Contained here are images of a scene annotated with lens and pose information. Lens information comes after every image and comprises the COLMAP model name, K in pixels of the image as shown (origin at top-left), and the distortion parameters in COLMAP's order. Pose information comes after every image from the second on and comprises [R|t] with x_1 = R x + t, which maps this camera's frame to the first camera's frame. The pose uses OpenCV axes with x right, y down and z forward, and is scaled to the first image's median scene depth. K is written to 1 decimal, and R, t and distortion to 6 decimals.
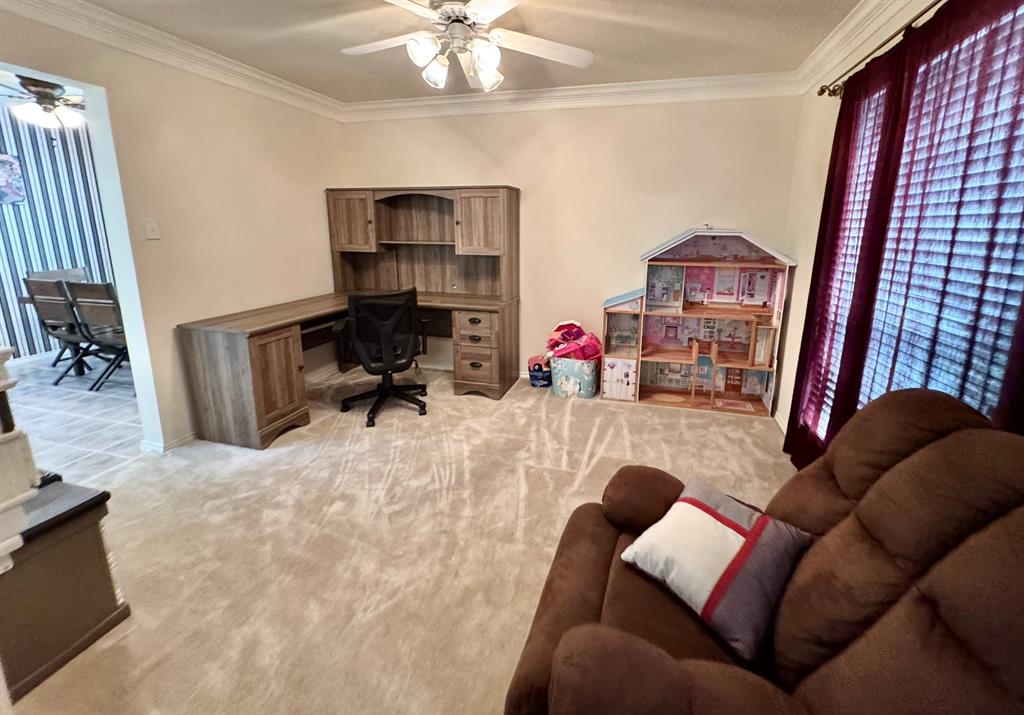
lens RADIAL K [[413.7, 0, 547.6], [0, 413.7, 311.0], [0, 0, 1]] dist [0.003911, 0.000065]
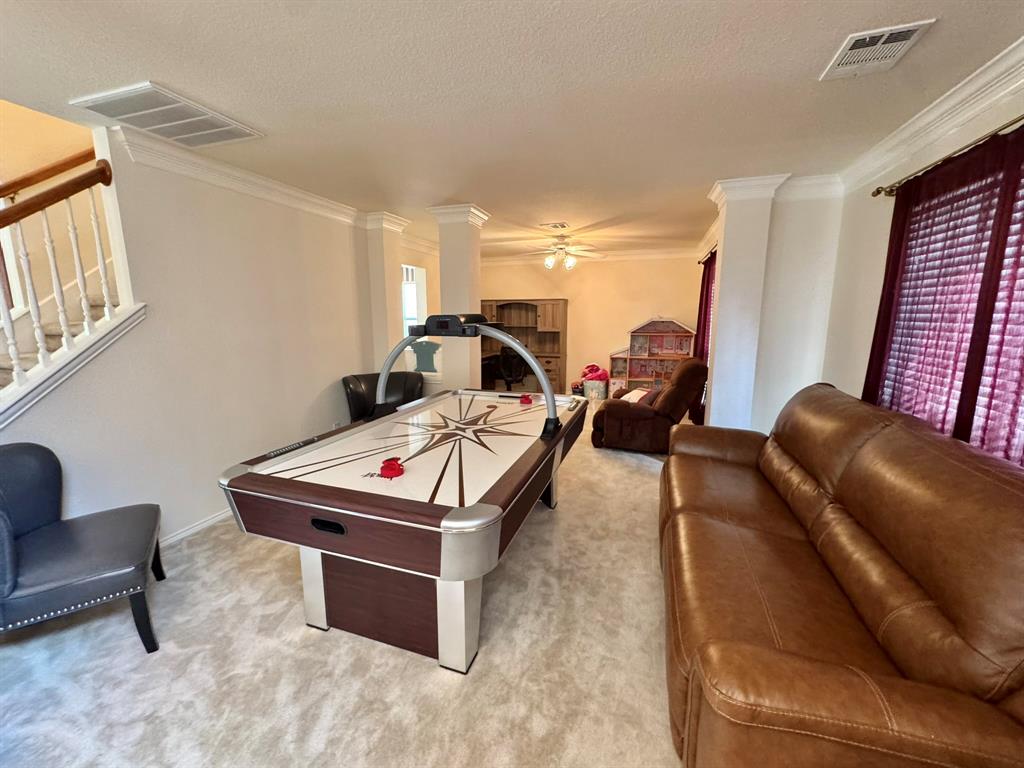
lens RADIAL K [[406.0, 0, 521.0], [0, 406.0, 383.2], [0, 0, 1]] dist [0.002020, -0.000197]
pose [[0.998153, -0.002244, -0.060701, -0.184596], [0.000908, 0.999757, -0.022021, 0.173005], [0.060736, 0.021925, 0.997913, -1.056979]]
